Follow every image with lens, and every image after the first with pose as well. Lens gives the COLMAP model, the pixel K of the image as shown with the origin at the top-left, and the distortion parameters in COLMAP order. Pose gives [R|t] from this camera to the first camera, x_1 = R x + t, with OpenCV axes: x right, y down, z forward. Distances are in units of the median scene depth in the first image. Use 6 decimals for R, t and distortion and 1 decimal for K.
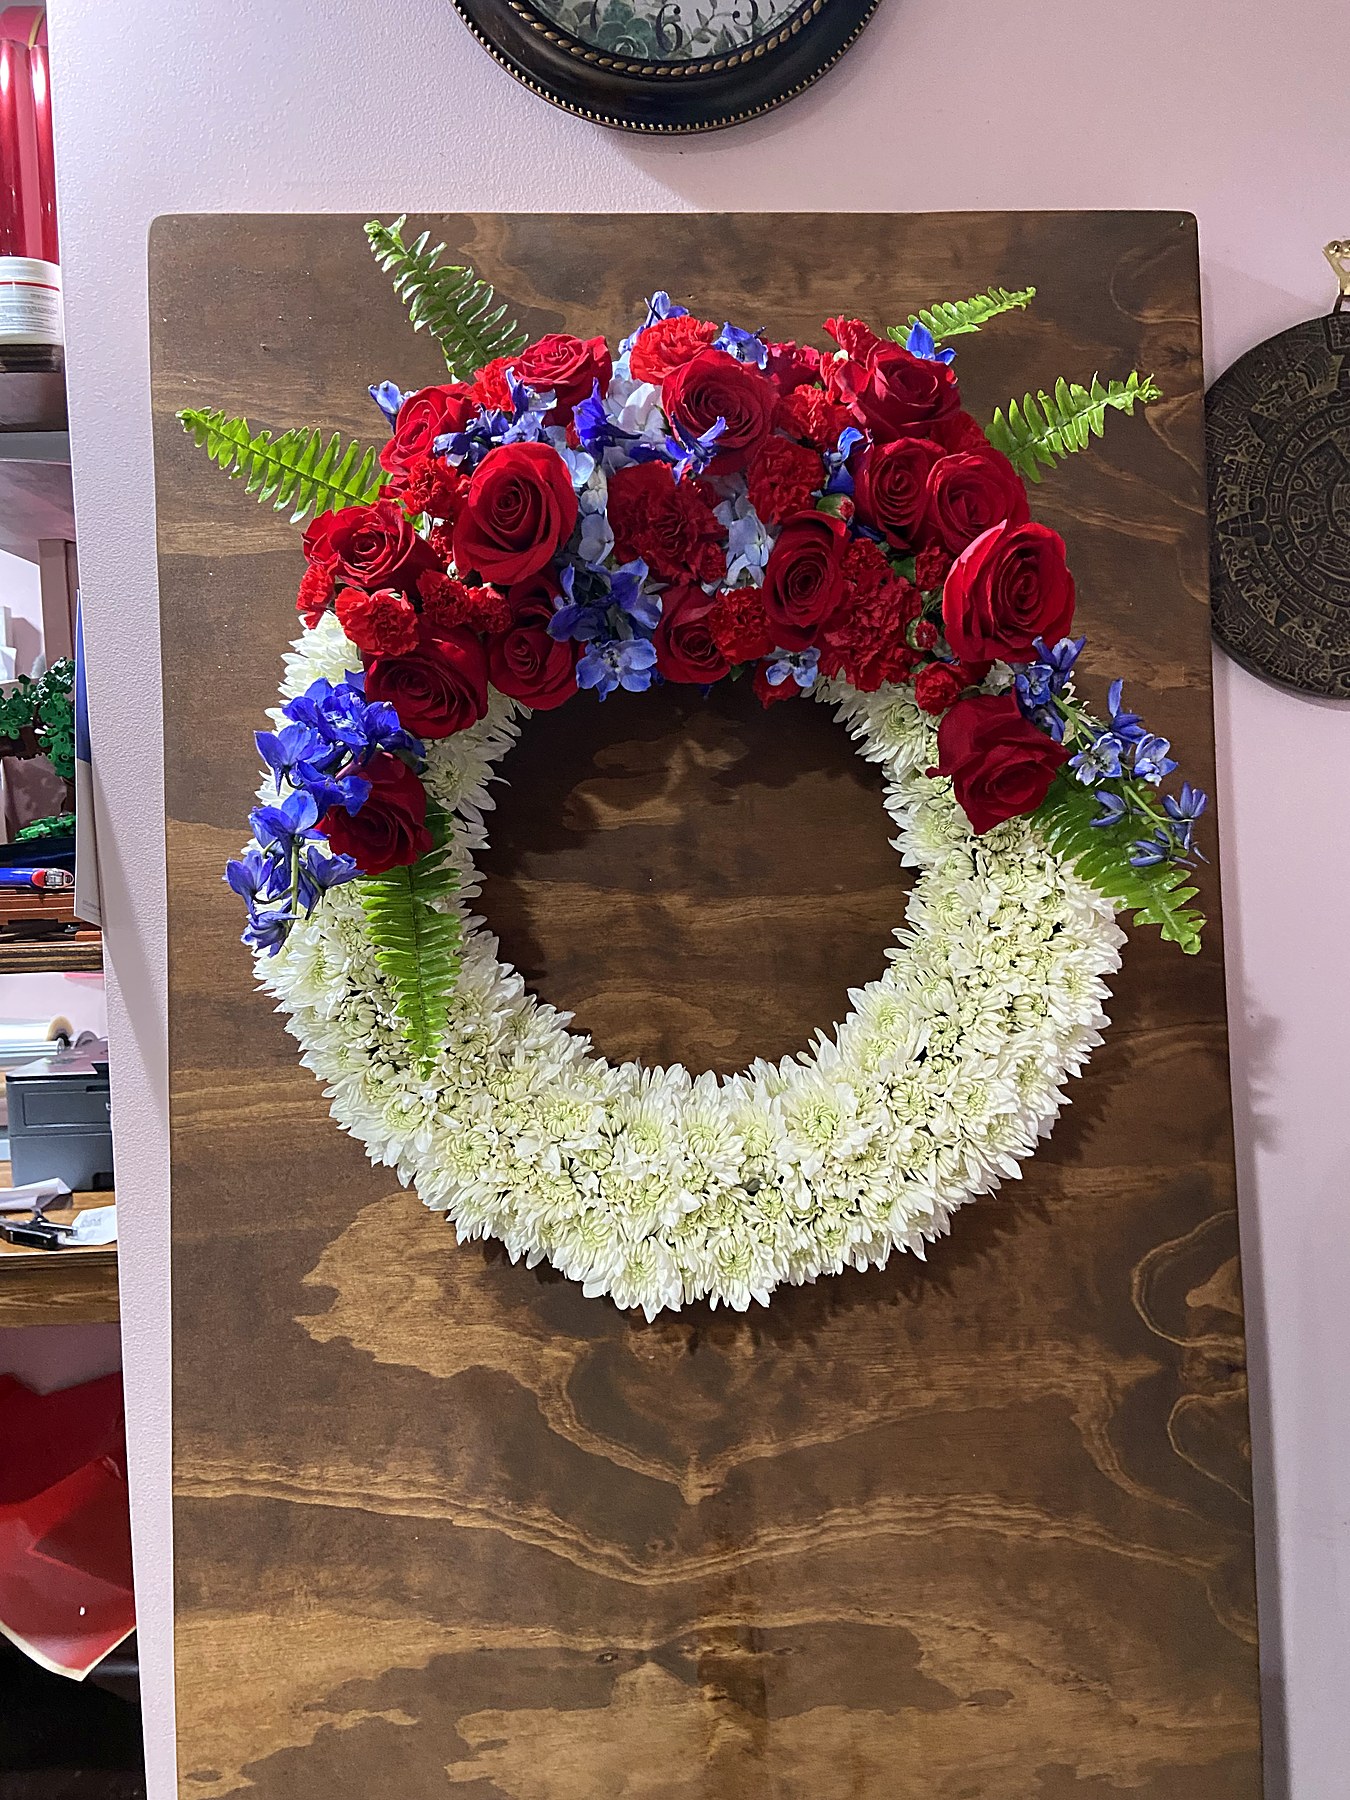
lens RADIAL K [[1446.1, 0, 698.9], [0, 1446.1, 891.8], [0, 0, 1]] dist [0.126416, -0.202178]
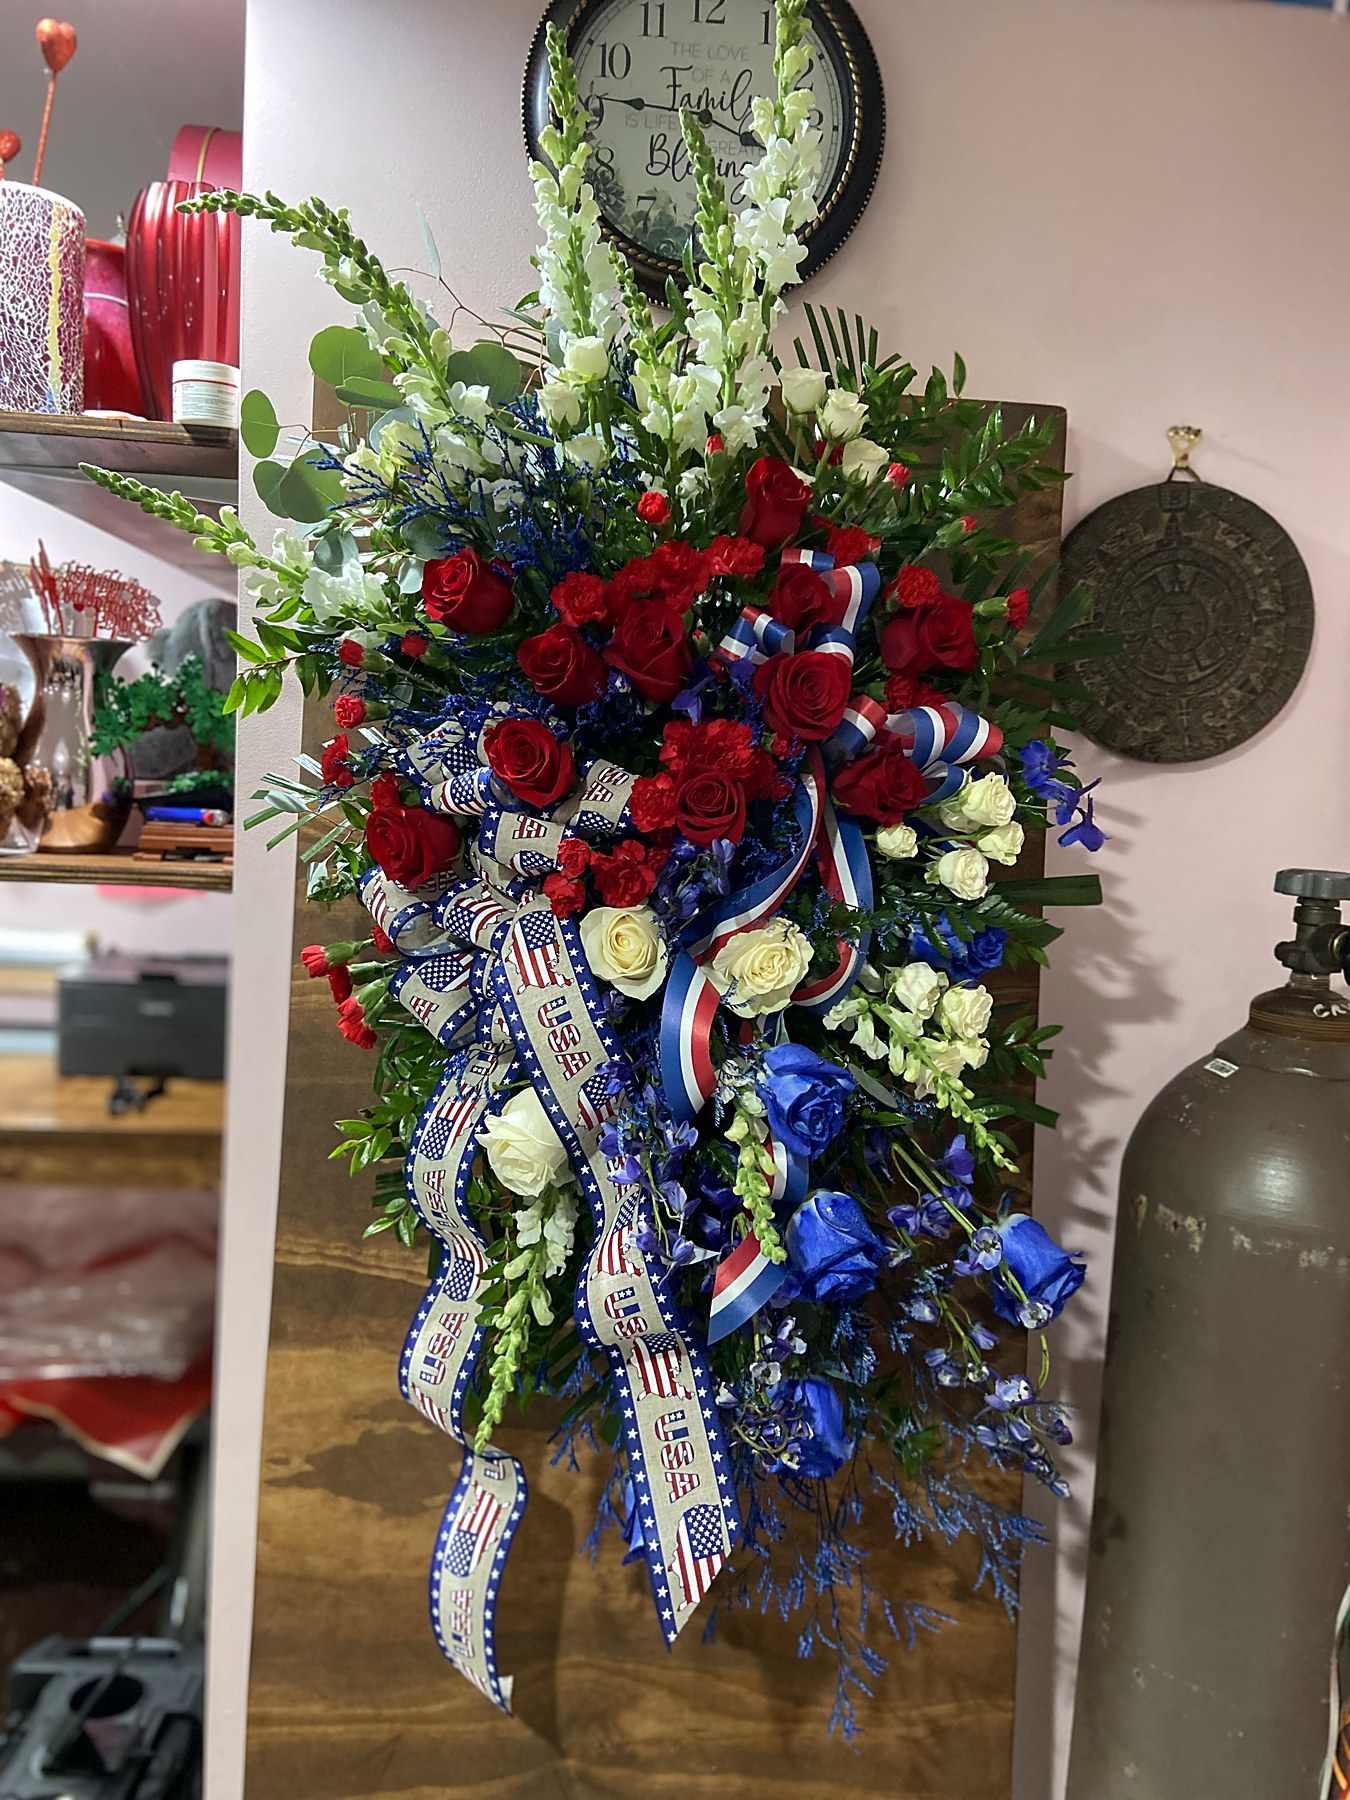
lens RADIAL K [[1402.4, 0, 707.3], [0, 1402.4, 897.9], [0, 0, 1]] dist [0.068147, -0.004547]
pose [[0.996584, 0.076833, 0.030293, -0.007283], [-0.077576, 0.996694, 0.024144, -0.005444], [-0.028338, -0.026411, 0.999249, -0.360299]]
